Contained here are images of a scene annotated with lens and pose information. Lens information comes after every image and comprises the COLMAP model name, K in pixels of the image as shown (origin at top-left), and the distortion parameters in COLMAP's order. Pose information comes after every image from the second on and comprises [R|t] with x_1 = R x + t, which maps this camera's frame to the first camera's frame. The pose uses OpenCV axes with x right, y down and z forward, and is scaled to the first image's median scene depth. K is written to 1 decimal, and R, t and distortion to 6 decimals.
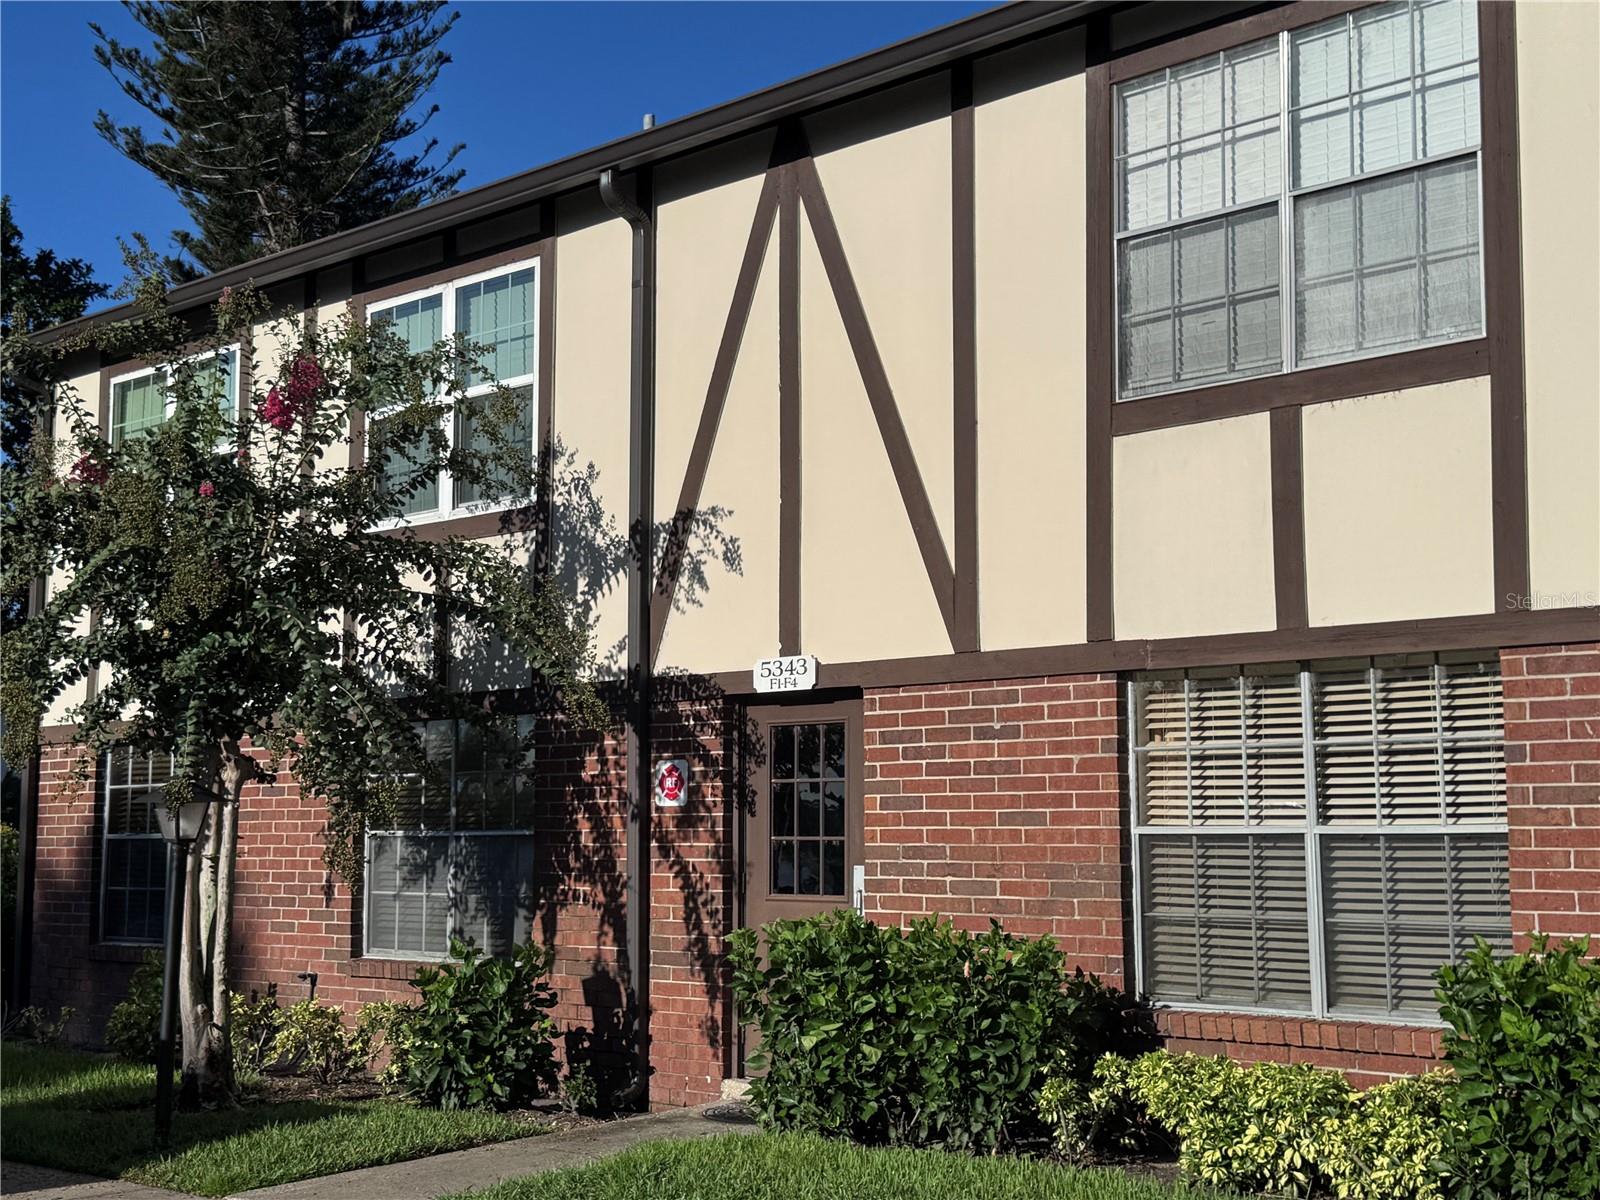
lens RADIAL K [[2054.2, 0, 800.6], [0, 2054.2, 610.3], [0, 0, 1]] dist [0.118940, 0.000000]
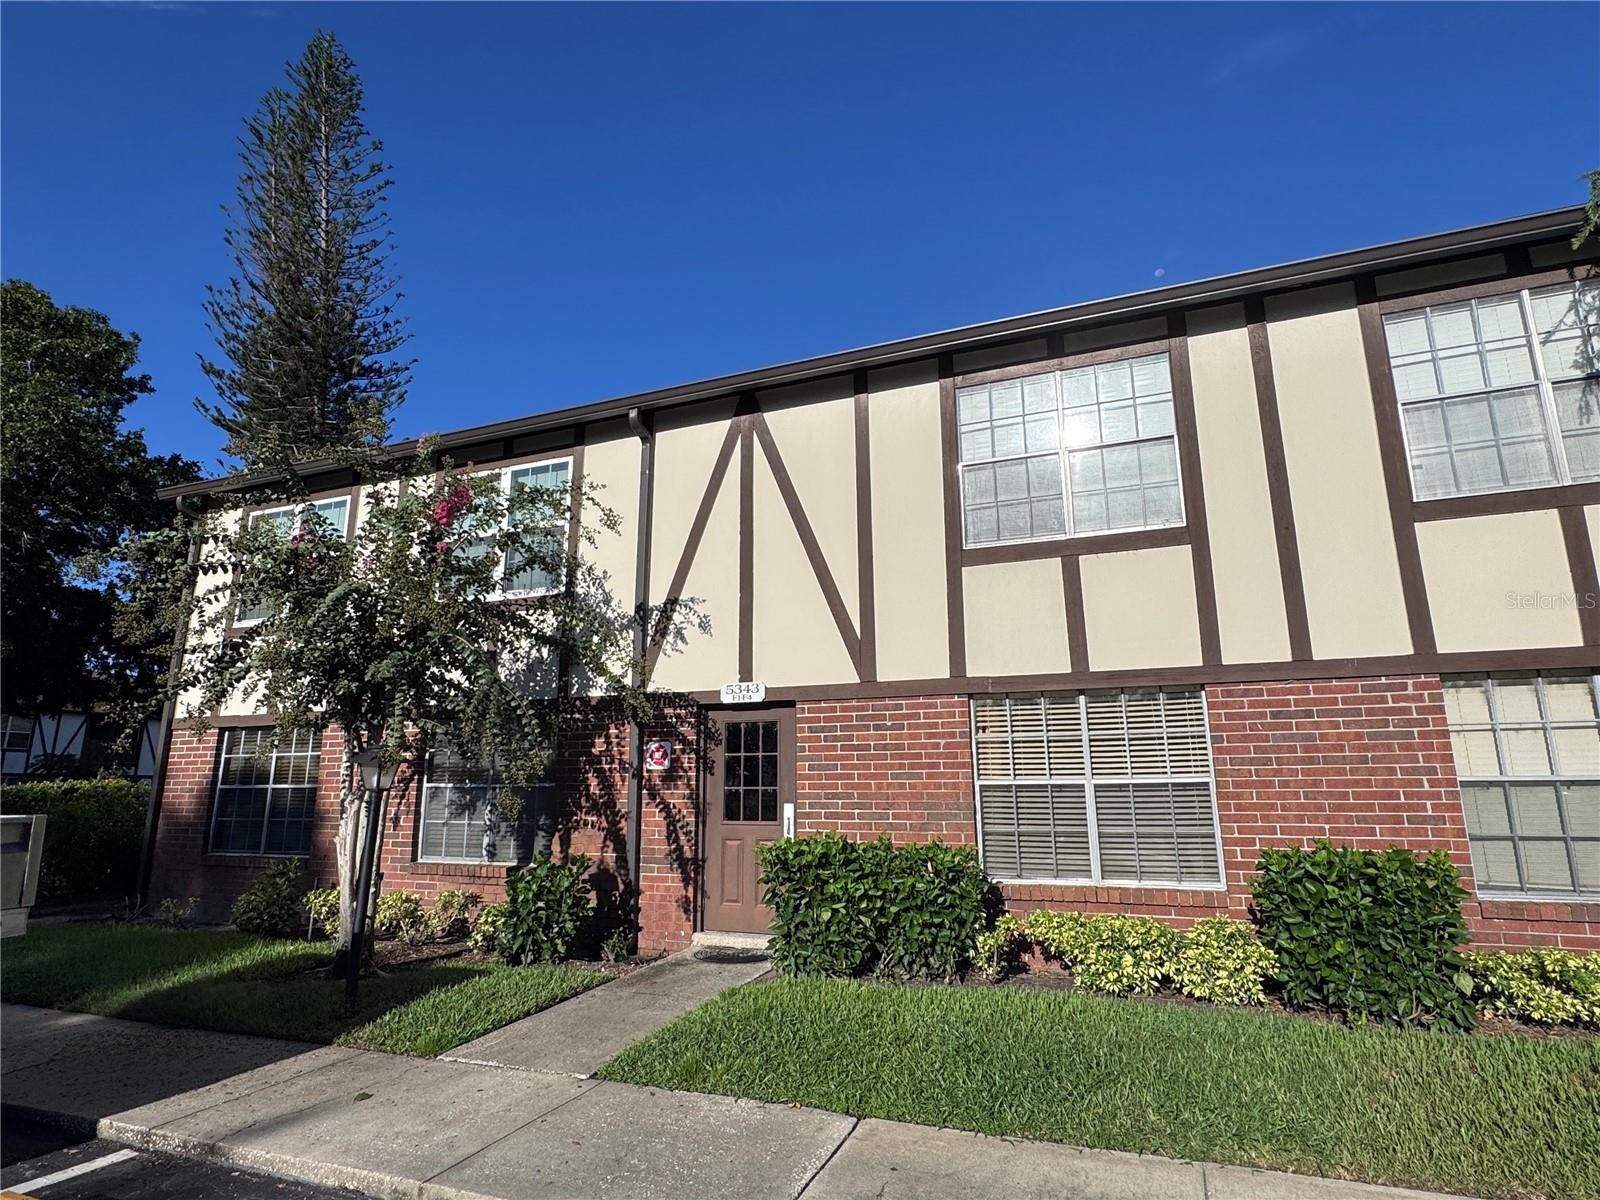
lens RADIAL K [[871.1, 0, 789.9], [0, 871.1, 578.0], [0, 0, 1]] dist [-0.000877, 0.001364]
pose [[0.937554, 0.073647, 0.339954, -0.227535], [-0.032195, 0.991506, -0.126010, 0.026009], [-0.346347, 0.107197, 0.931962, 0.278160]]
